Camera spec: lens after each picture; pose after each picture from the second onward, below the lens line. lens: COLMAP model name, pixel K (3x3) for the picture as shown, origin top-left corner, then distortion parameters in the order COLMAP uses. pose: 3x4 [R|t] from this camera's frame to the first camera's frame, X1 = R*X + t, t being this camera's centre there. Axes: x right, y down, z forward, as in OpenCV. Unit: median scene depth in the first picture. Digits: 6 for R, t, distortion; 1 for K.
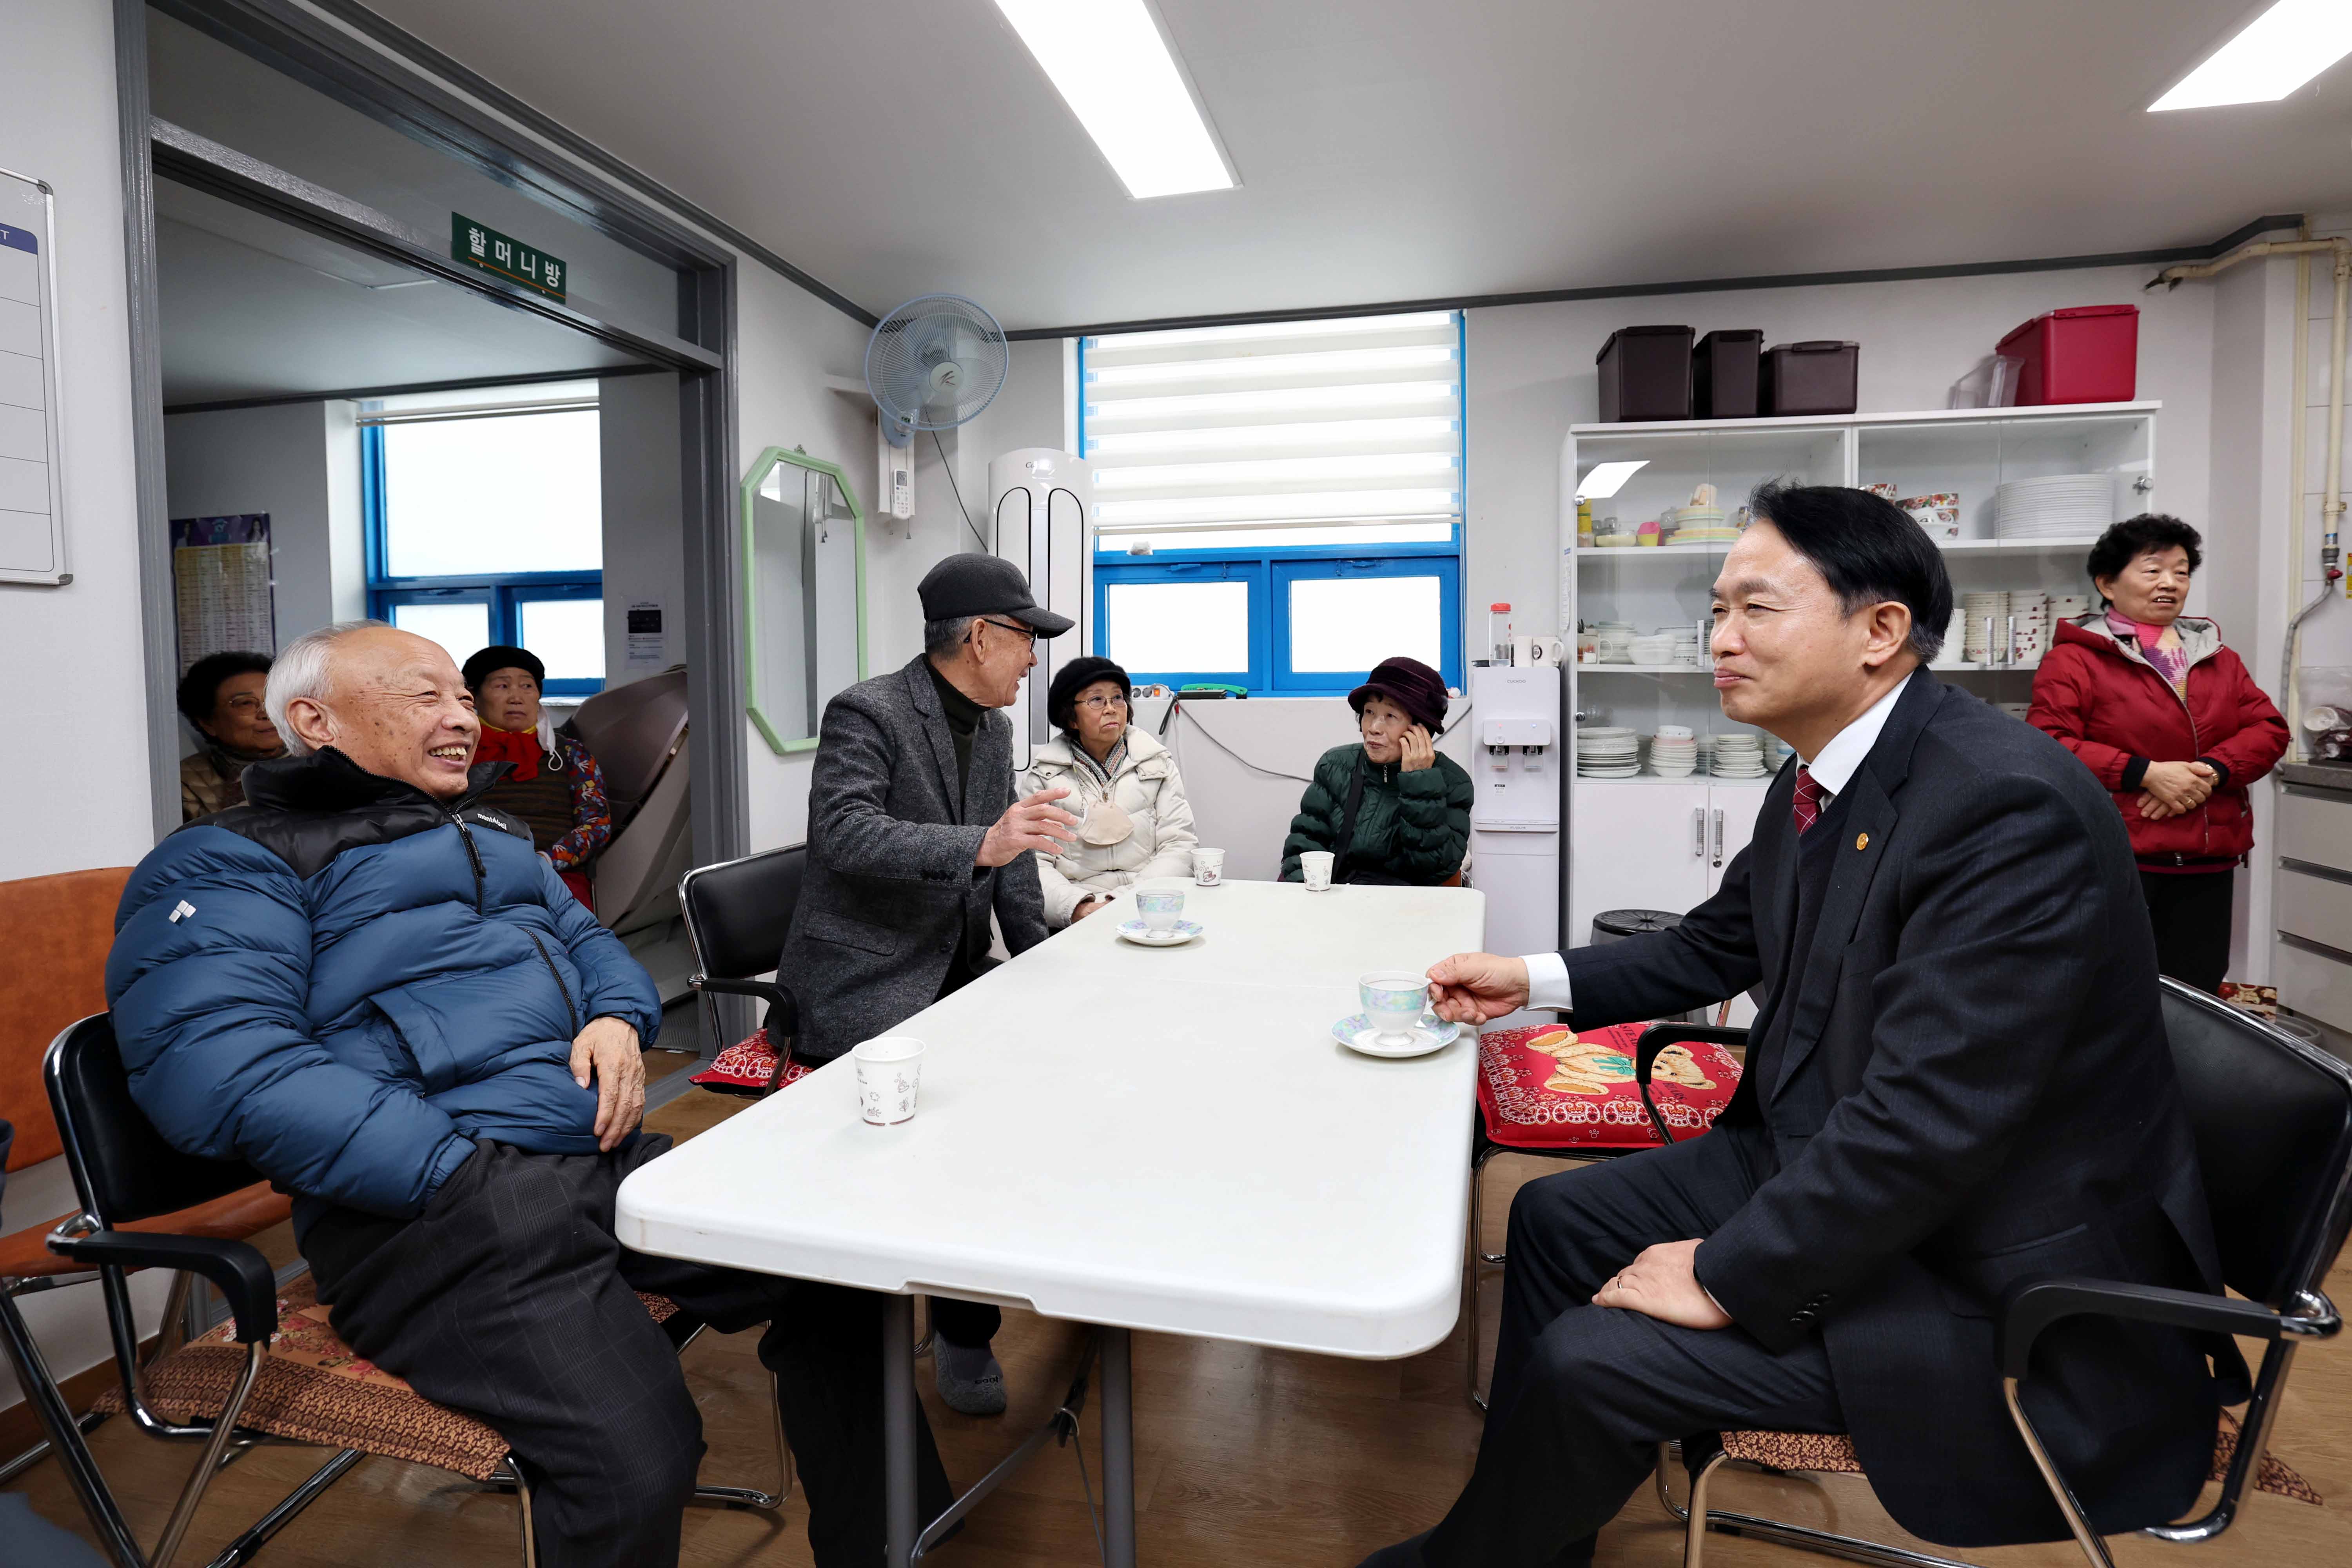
lens RADIAL K [[1247.9, 0, 1176.0], [0, 1247.9, 784.0], [0, 0, 1]] dist [0.001811, -0.031016]
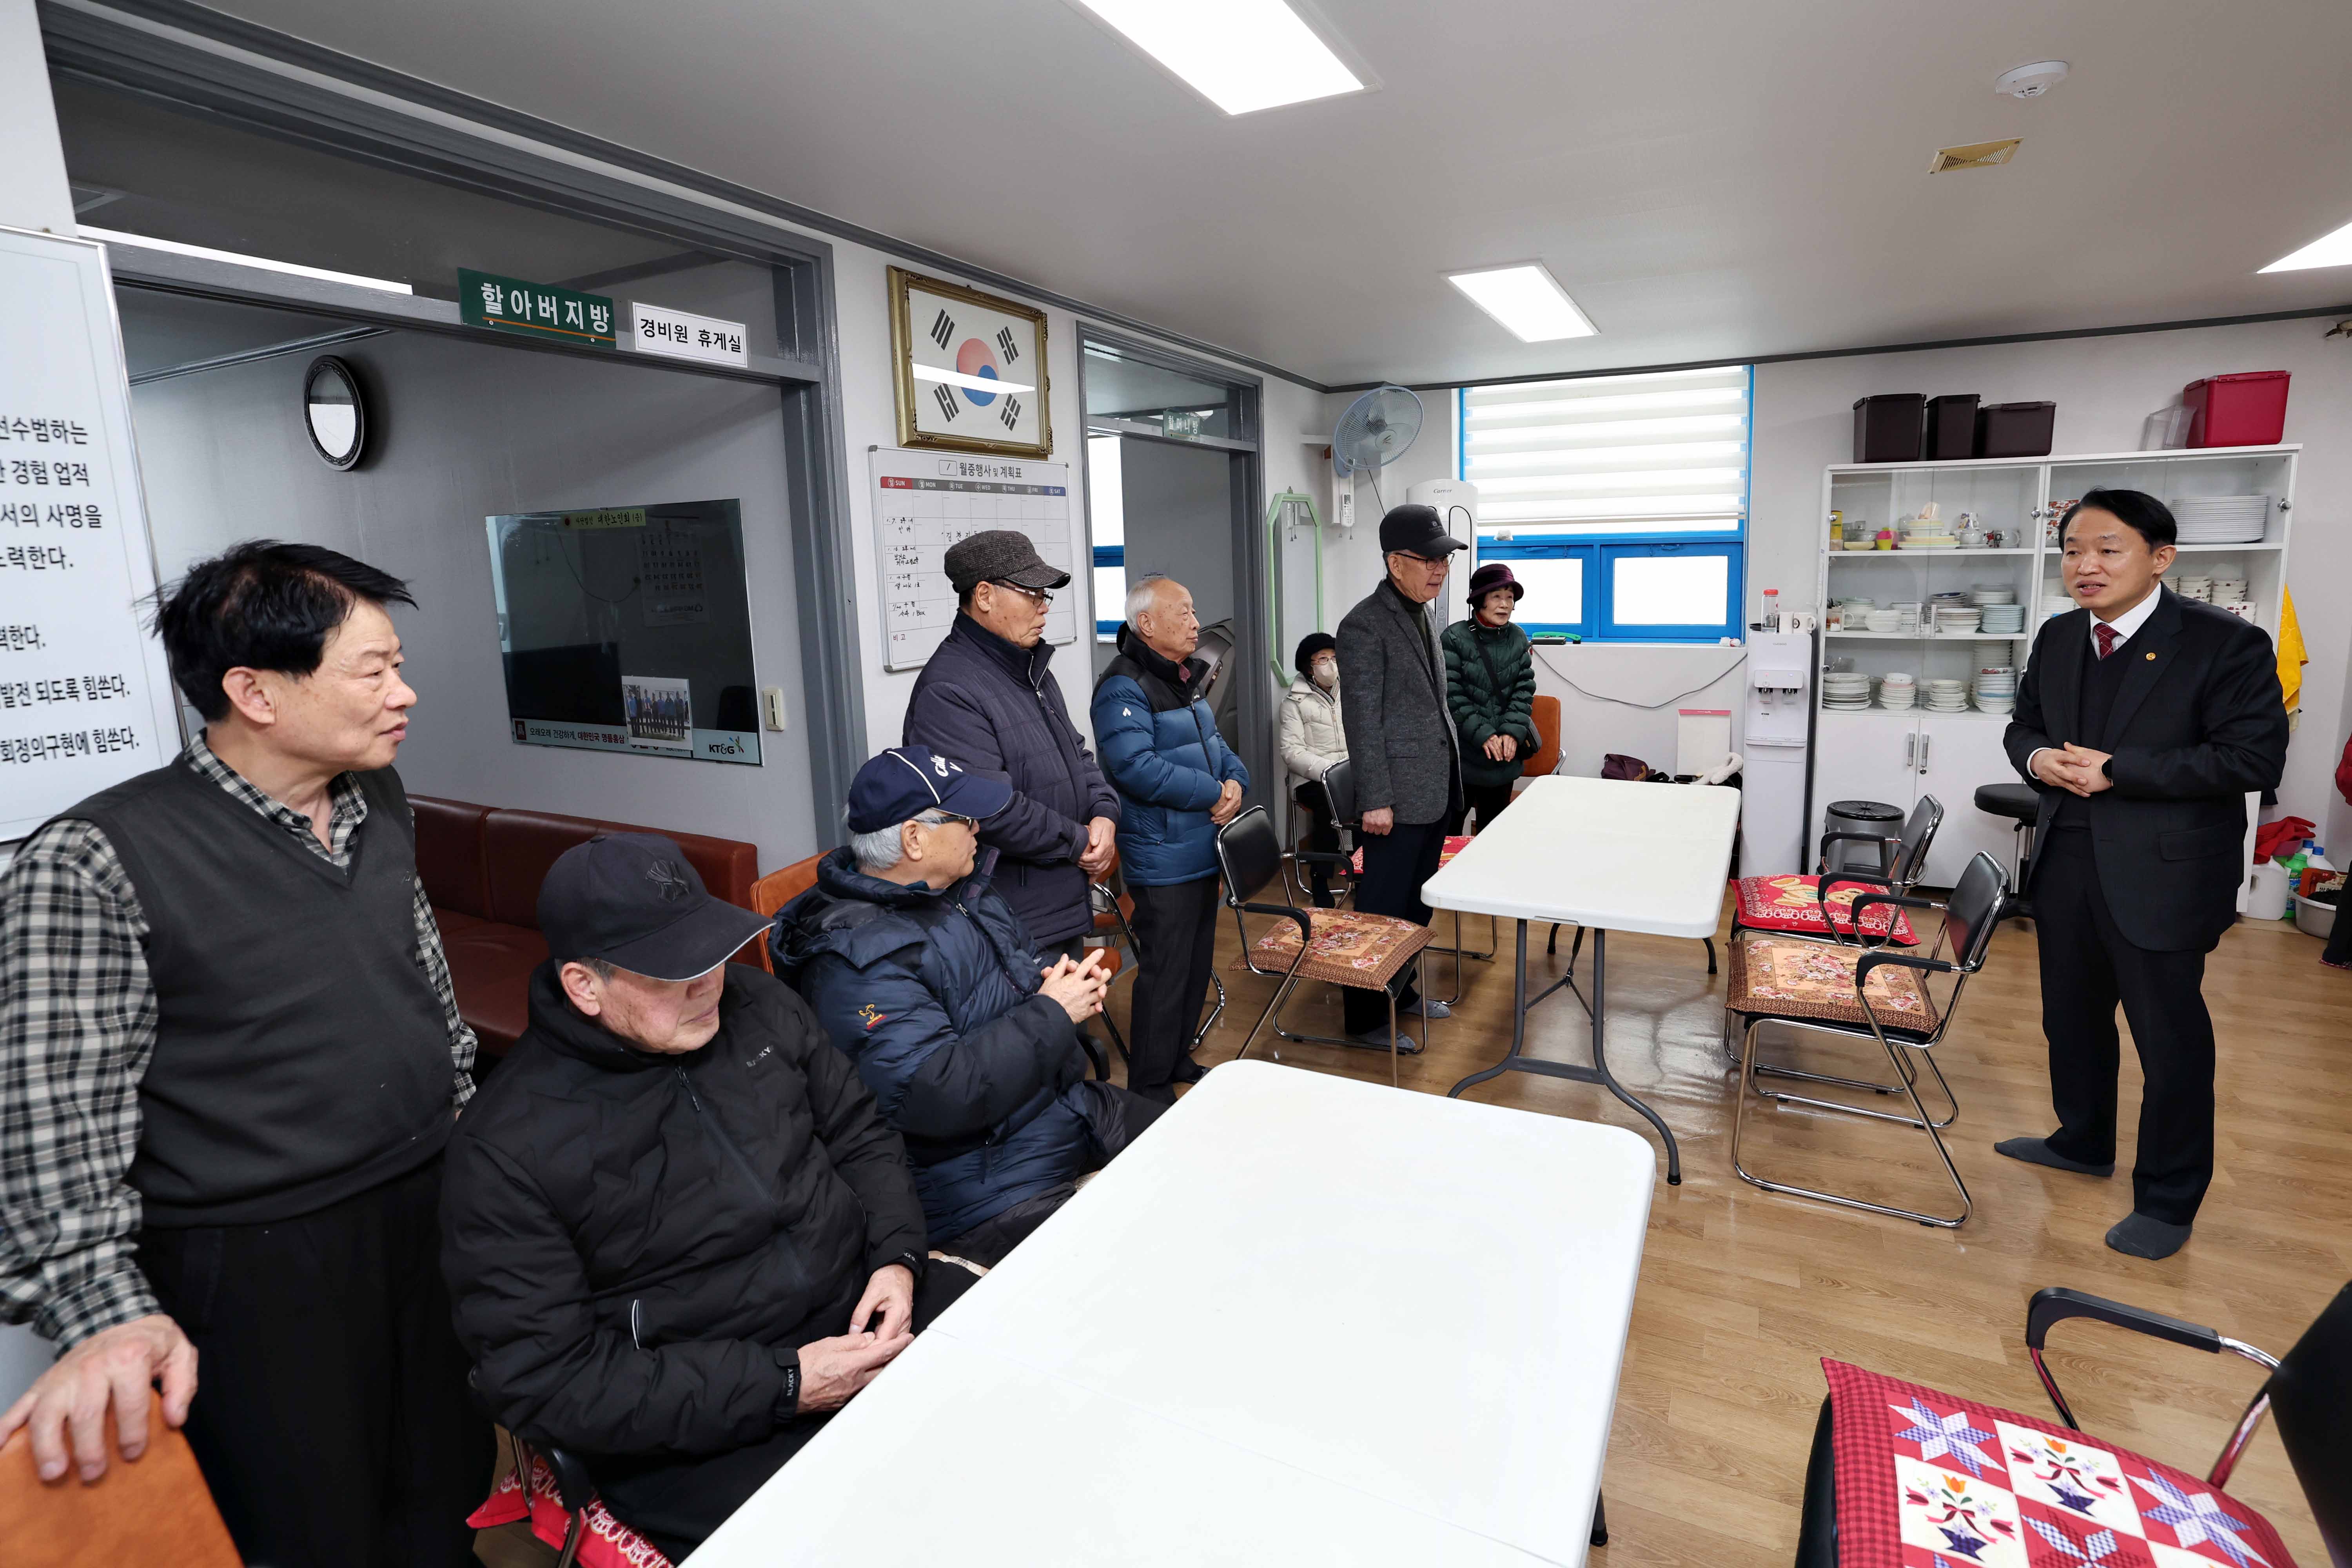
lens RADIAL K [[1193.2, 0, 1186.5], [0, 1193.2, 718.7], [0, 0, 1]] dist [-0.002238, -0.000430]
pose [[0.976167, 0.018162, -0.216261, -0.101755], [-0.003340, 0.997631, 0.068705, -0.085743], [0.216996, -0.066345, 0.973915, -0.512768]]
